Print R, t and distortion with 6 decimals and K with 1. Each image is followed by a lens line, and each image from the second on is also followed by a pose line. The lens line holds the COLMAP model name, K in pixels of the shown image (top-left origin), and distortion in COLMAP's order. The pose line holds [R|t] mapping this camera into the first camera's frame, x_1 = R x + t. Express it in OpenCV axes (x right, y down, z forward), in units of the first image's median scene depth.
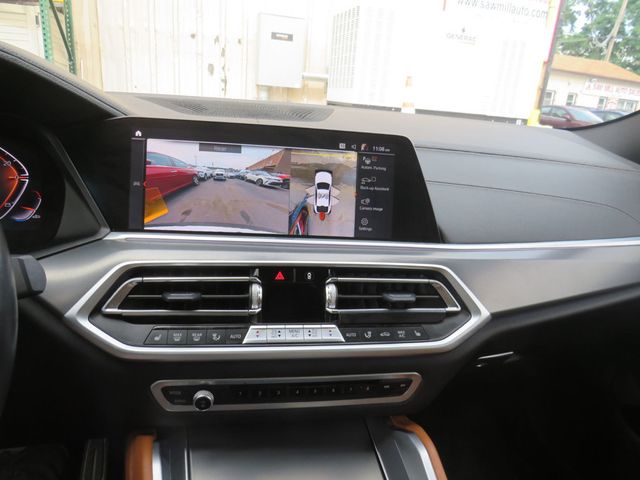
lens RADIAL K [[459.3, 0, 324.5], [0, 459.3, 241.6], [0, 0, 1]] dist [-0.038262, 0.006686]
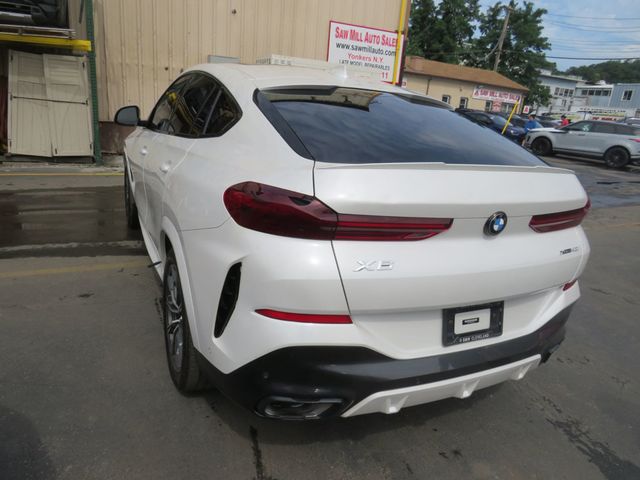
lens RADIAL K [[458.8, 0, 316.9], [0, 458.8, 239.4], [0, 0, 1]] dist [-0.051297, 0.004598]
pose [[0.991641, -0.032540, 0.124853, 0.108580], [0.033068, 0.999451, -0.002160, 1.599636], [-0.124715, 0.006271, 0.992173, -6.277925]]
